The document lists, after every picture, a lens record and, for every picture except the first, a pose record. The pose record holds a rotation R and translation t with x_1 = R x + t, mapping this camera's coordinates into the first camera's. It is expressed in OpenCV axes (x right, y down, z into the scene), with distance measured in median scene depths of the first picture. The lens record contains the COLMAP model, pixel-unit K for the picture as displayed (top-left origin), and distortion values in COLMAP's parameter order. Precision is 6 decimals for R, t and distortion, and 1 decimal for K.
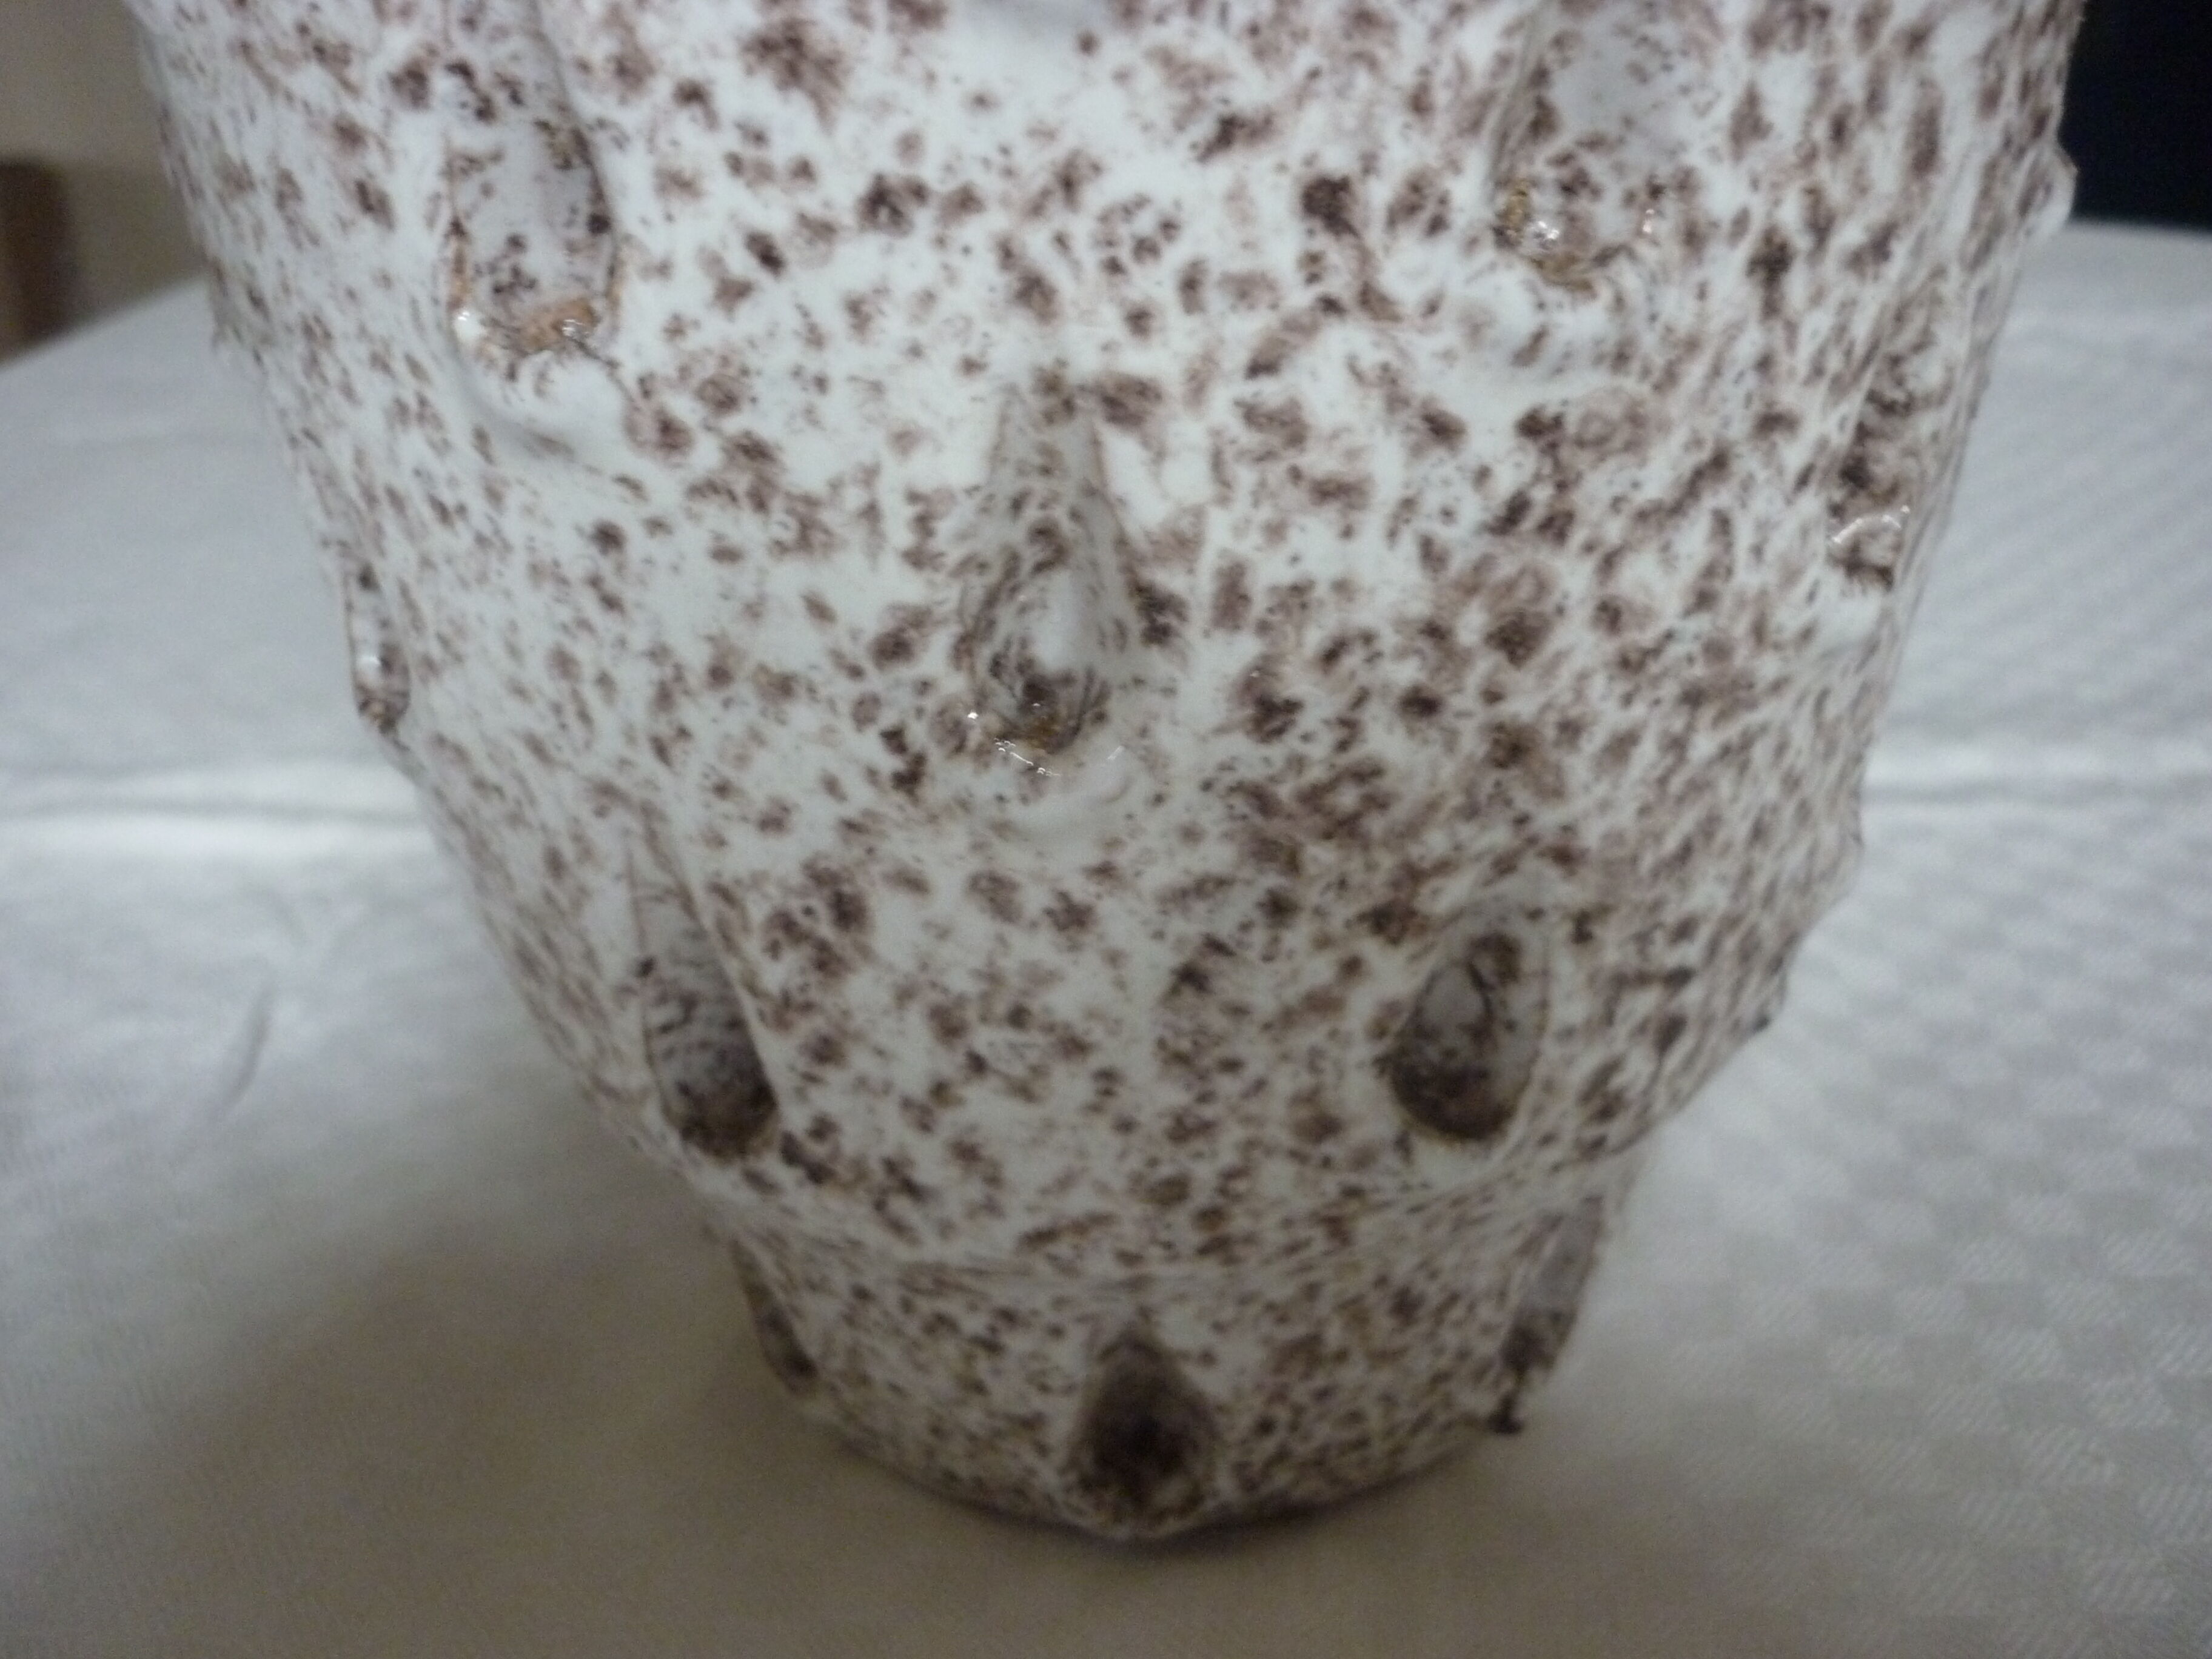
lens RADIAL K [[2186.0, 0, 1063.9], [0, 2186.0, 827.1], [0, 0, 1]] dist [-0.092647, 0.049007]
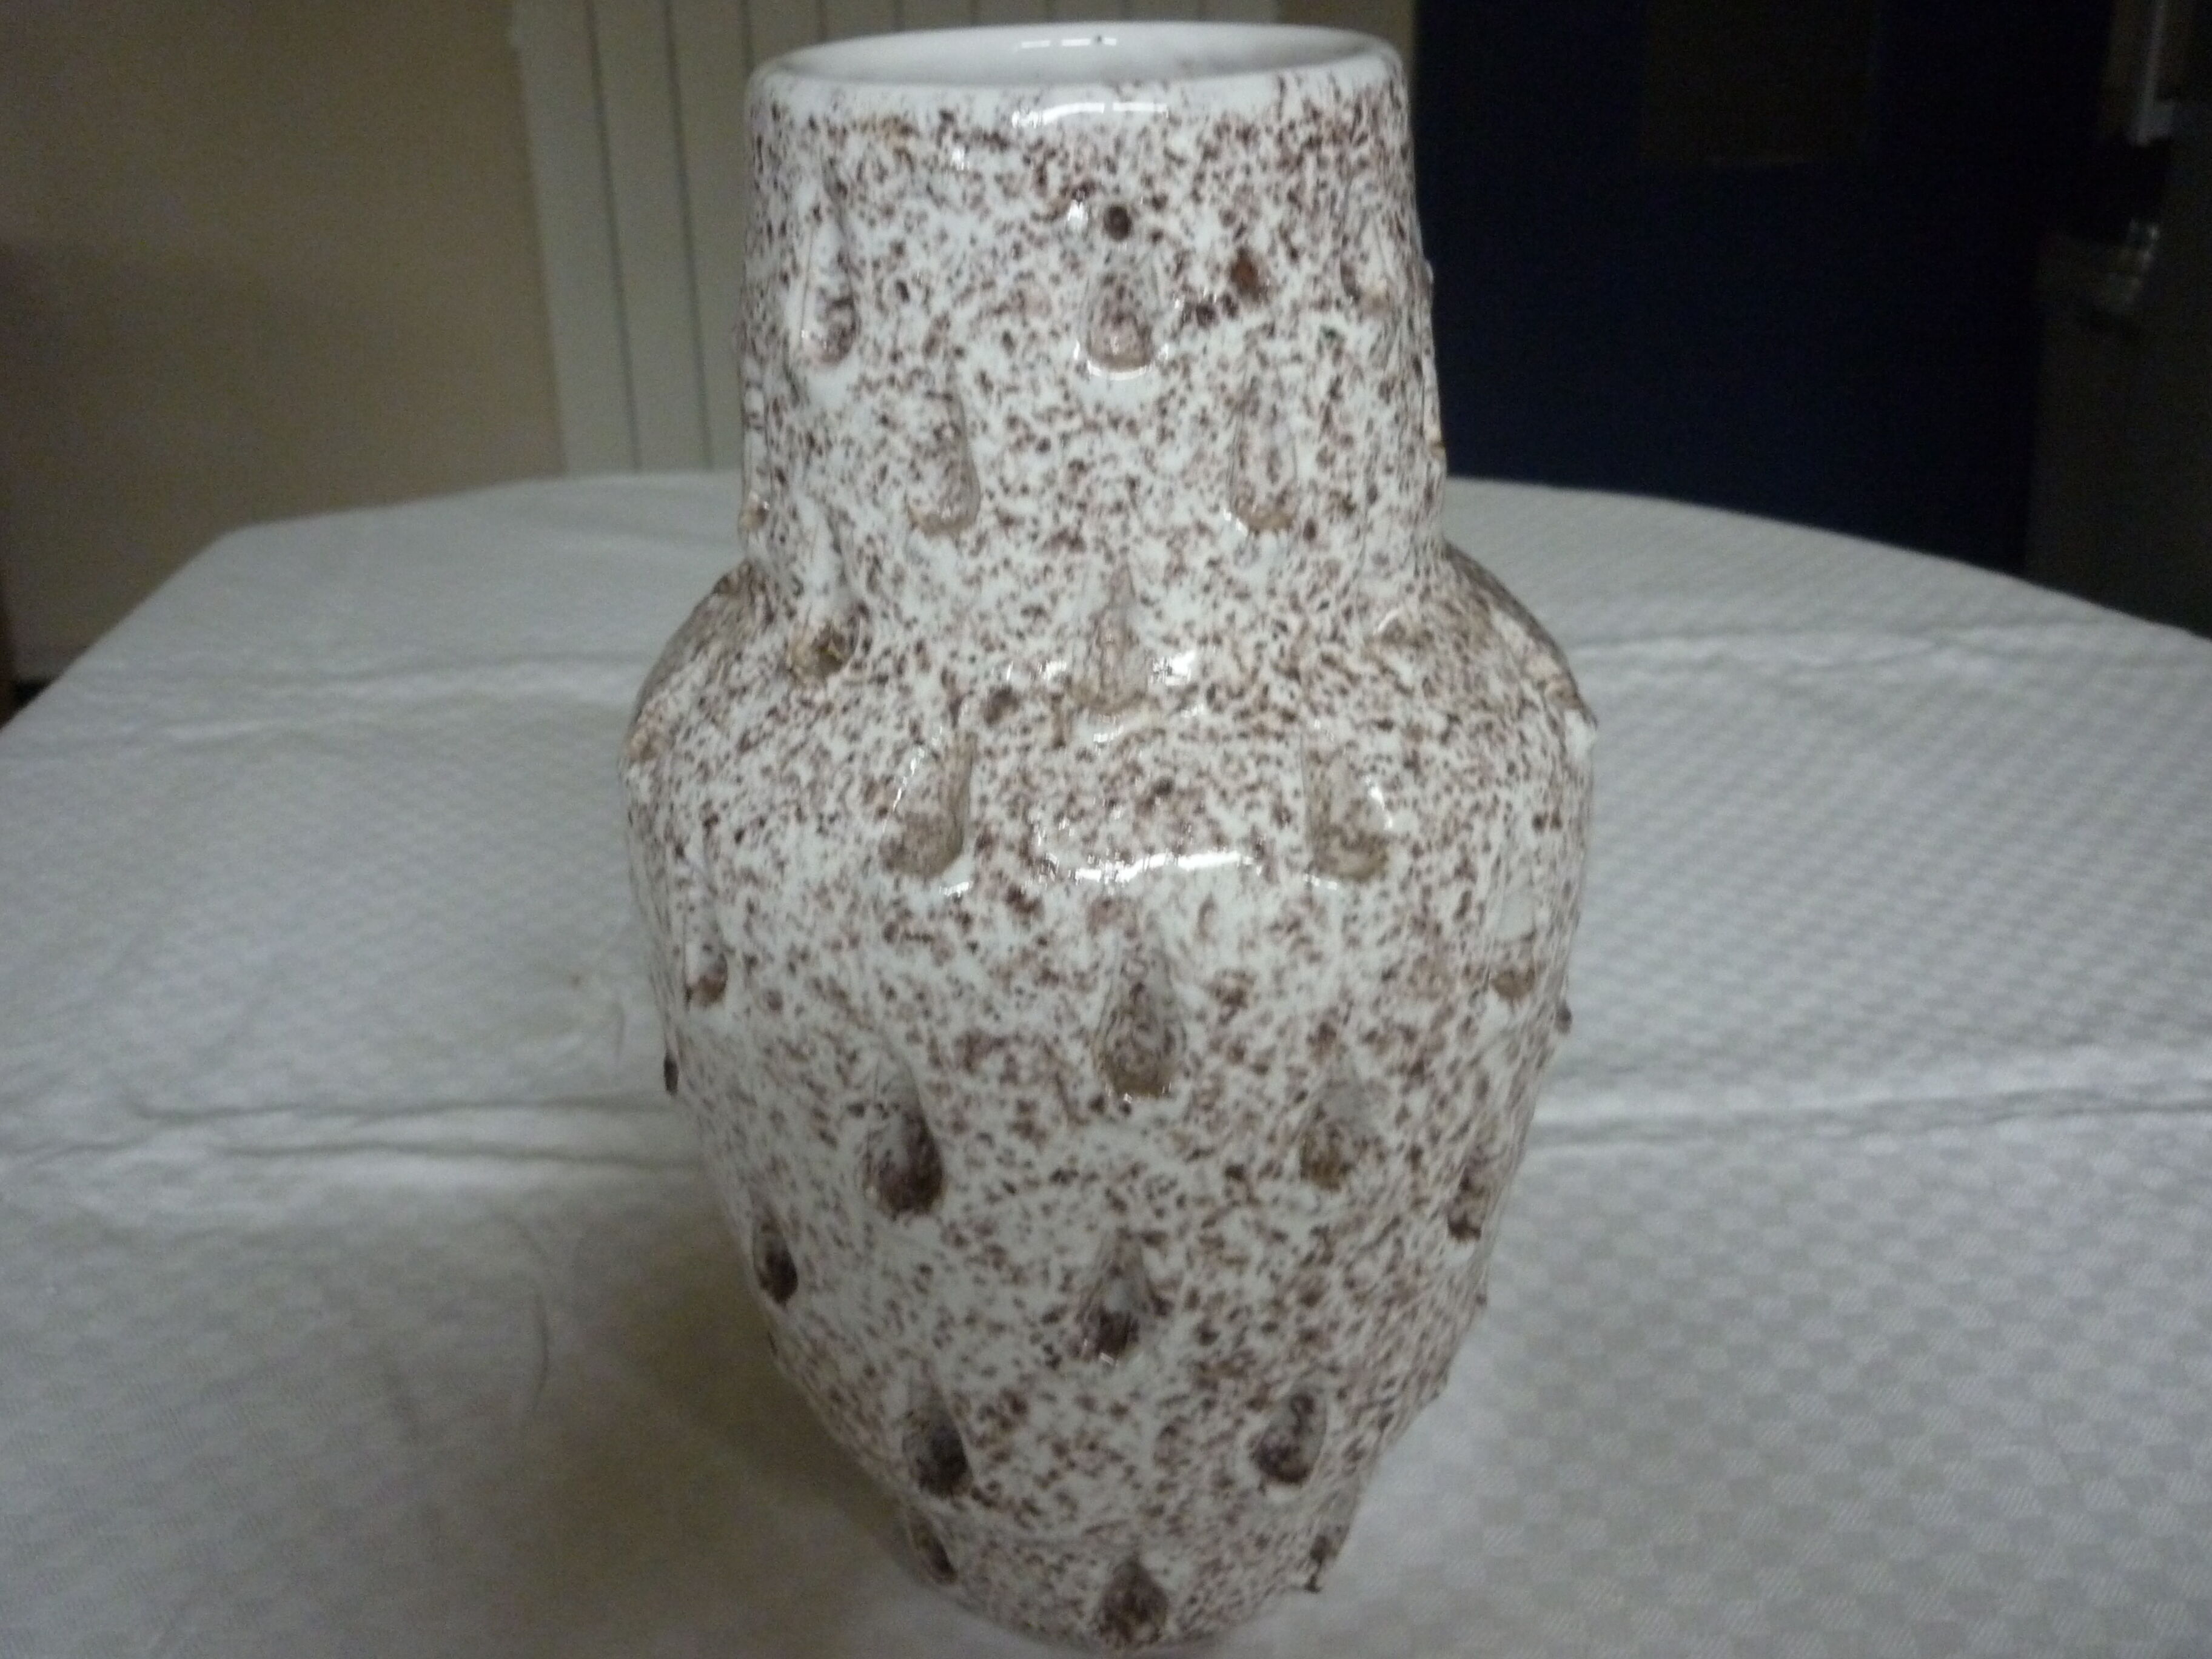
lens RADIAL K [[2186.0, 0, 1063.9], [0, 2186.0, 827.1], [0, 0, 1]] dist [-0.092647, 0.049007]
pose [[0.996791, -0.011355, 0.079240, -0.229274], [0.010451, 0.999876, 0.011812, -0.602608], [-0.079364, -0.010946, 0.996786, -1.267943]]
